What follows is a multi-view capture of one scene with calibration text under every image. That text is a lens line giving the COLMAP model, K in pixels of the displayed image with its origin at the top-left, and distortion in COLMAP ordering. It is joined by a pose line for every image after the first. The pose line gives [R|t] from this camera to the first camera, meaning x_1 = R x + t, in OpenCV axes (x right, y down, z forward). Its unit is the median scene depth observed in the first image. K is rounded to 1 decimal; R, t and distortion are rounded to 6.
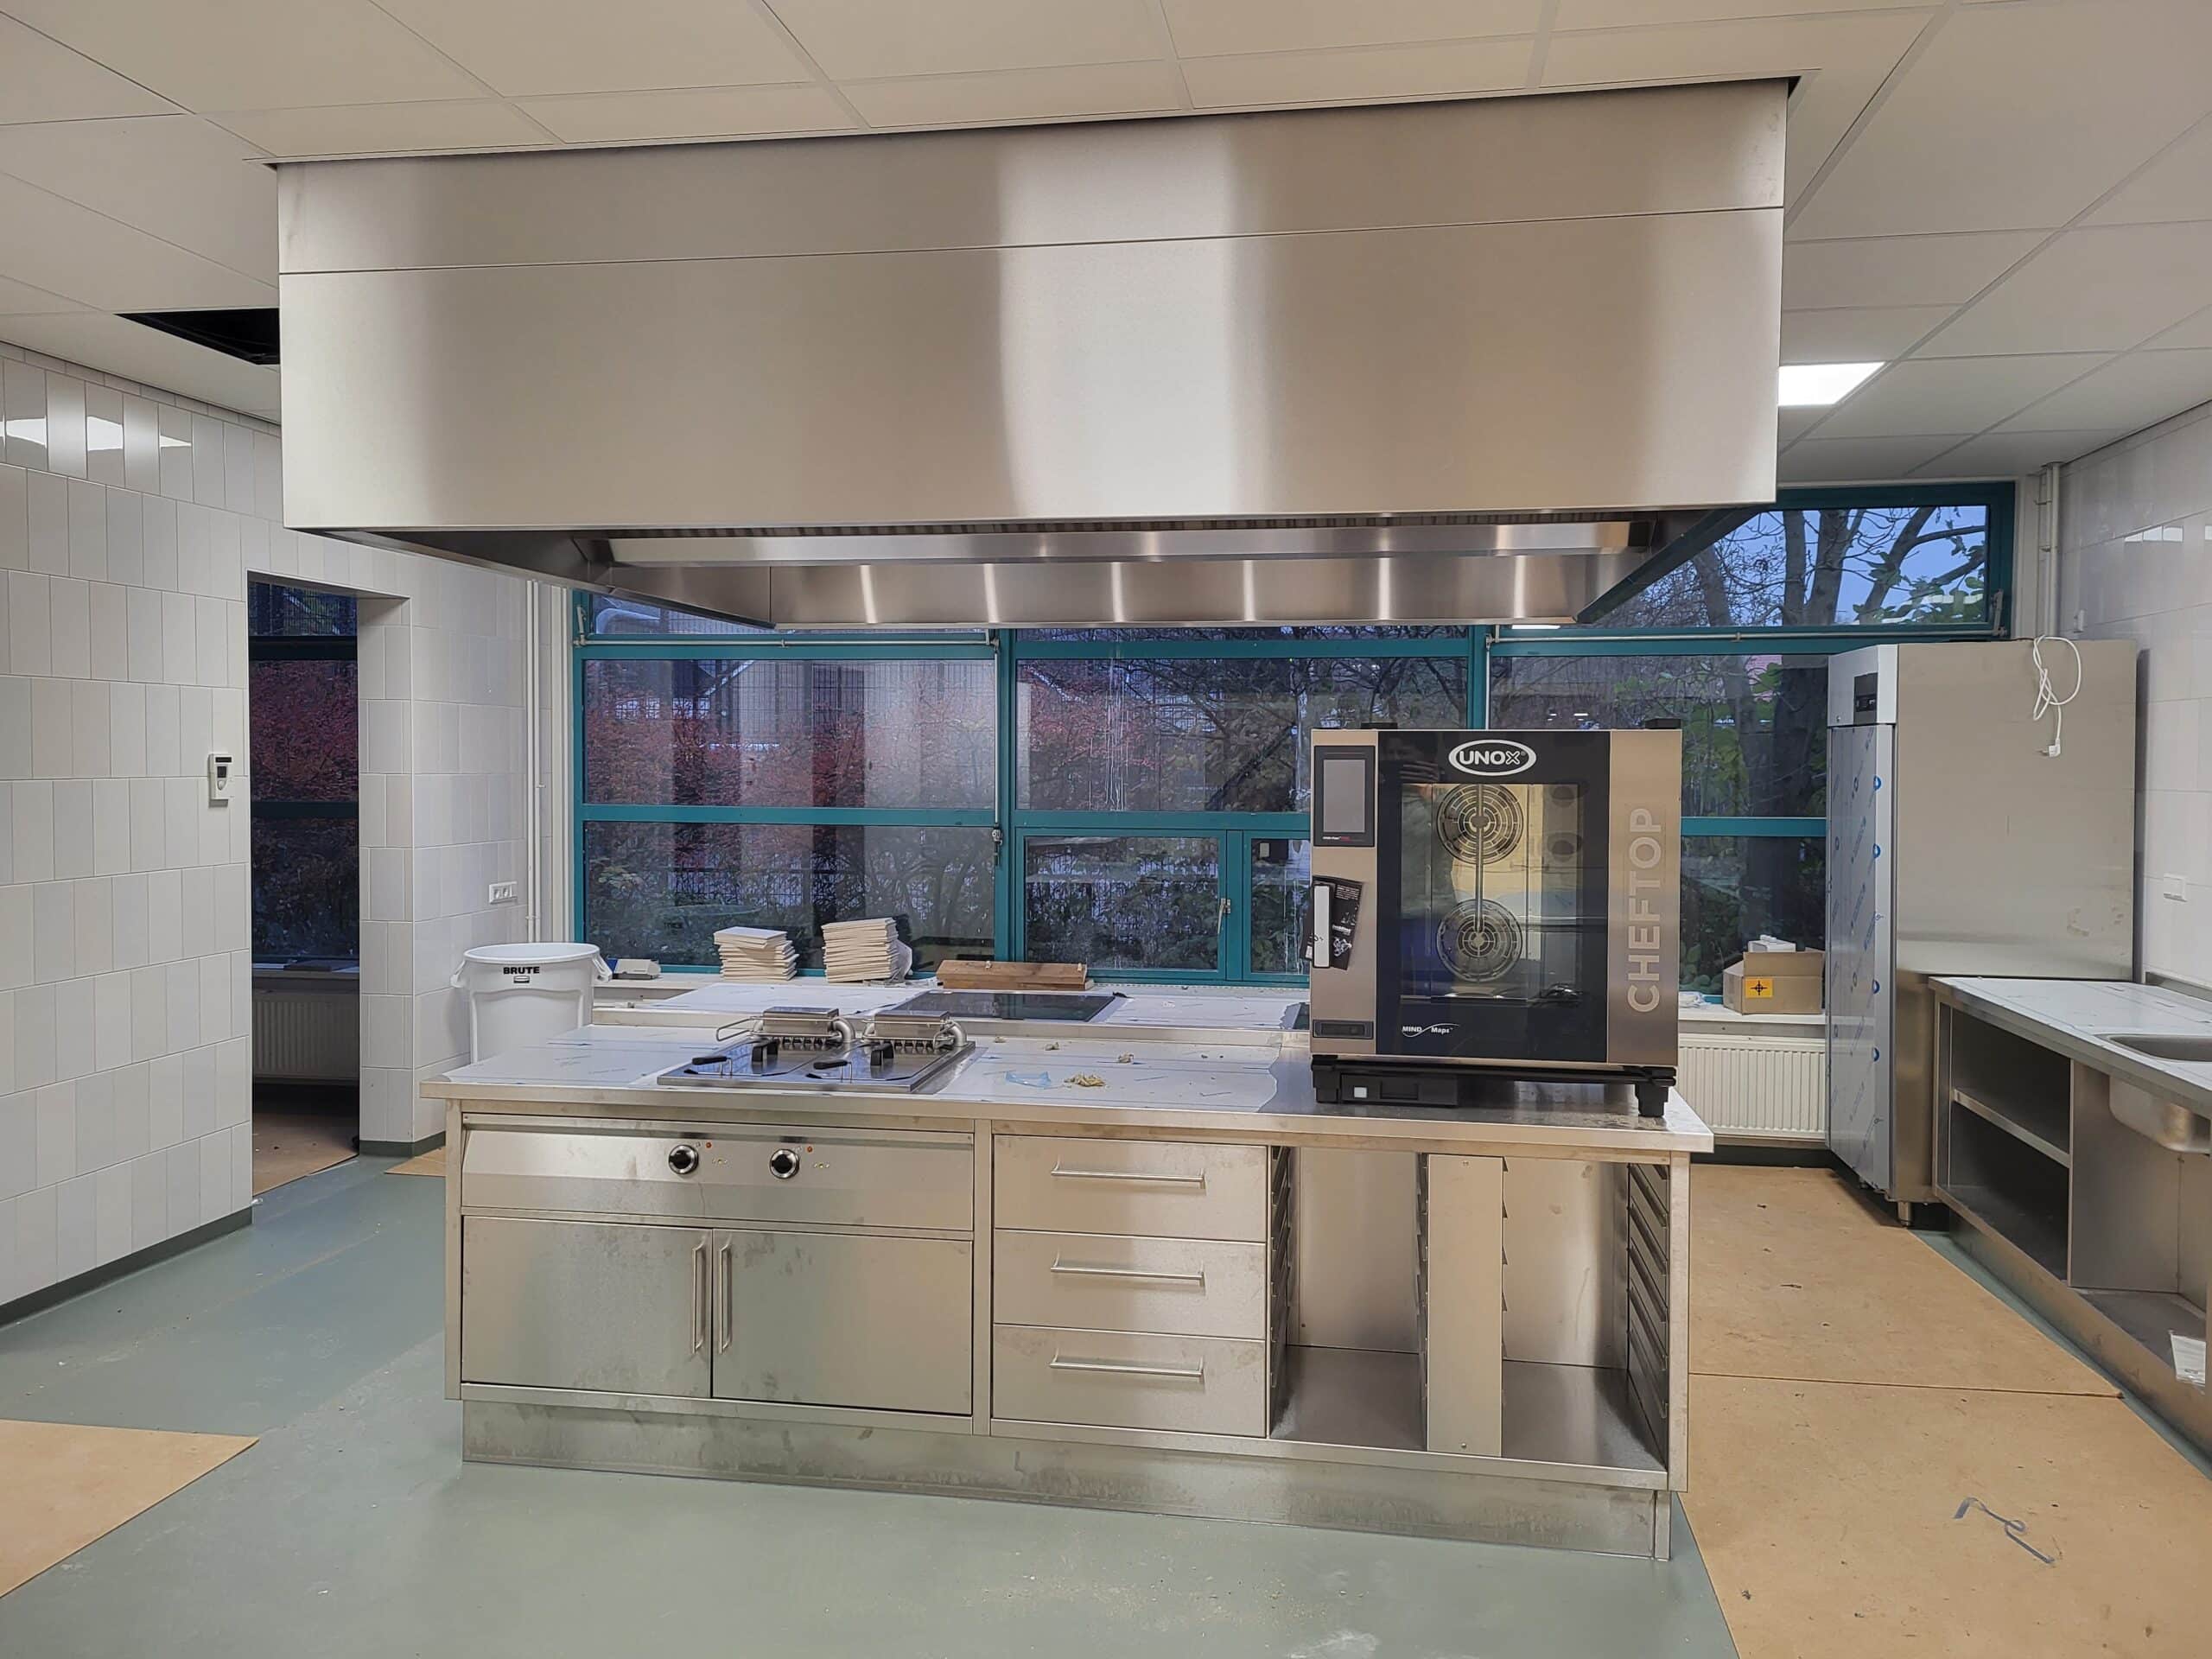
lens RADIAL K [[1673.0, 0, 1106.0], [0, 1673.0, 829.5], [0, 0, 1]] dist [0.070342, -0.004599]
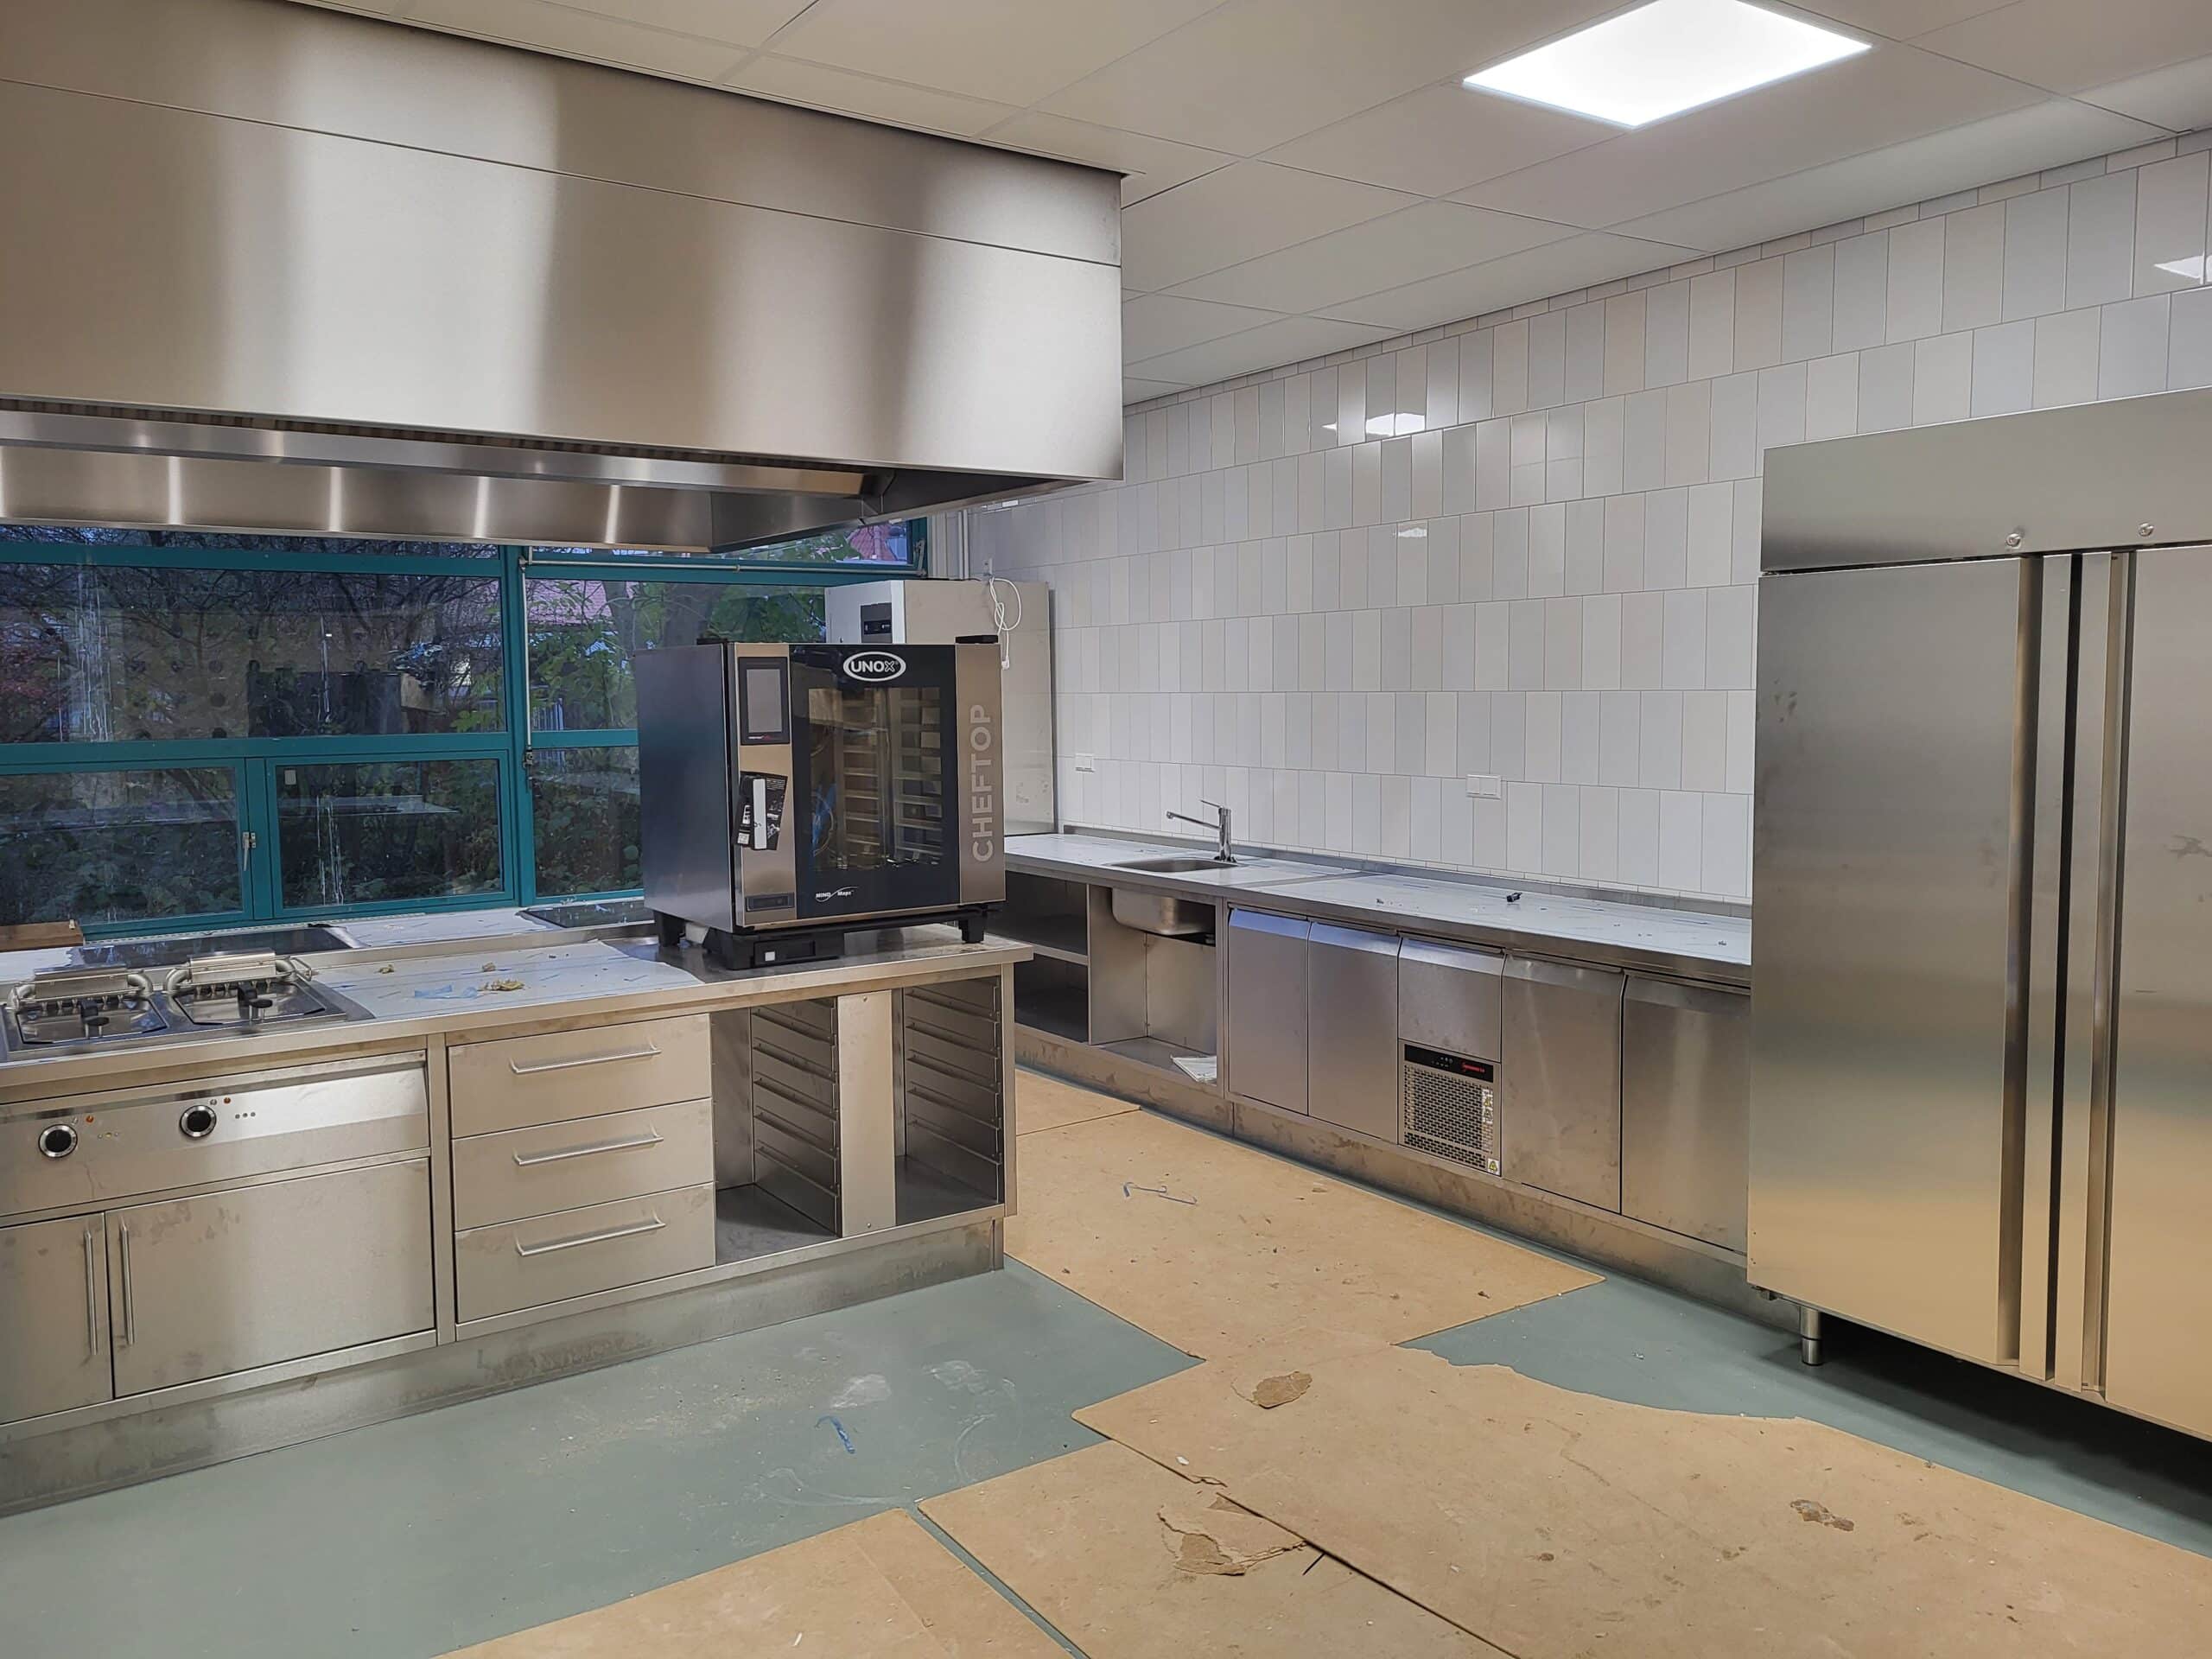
lens RADIAL K [[1662.7, 0, 1106.0], [0, 1662.7, 829.5], [0, 0, 1]] dist [0.080173, -0.037128]
pose [[0.726964, -0.075988, 0.682458, -0.472407], [0.045721, 0.997009, 0.062310, 0.007539], [-0.685152, -0.014094, 0.728264, -0.002359]]
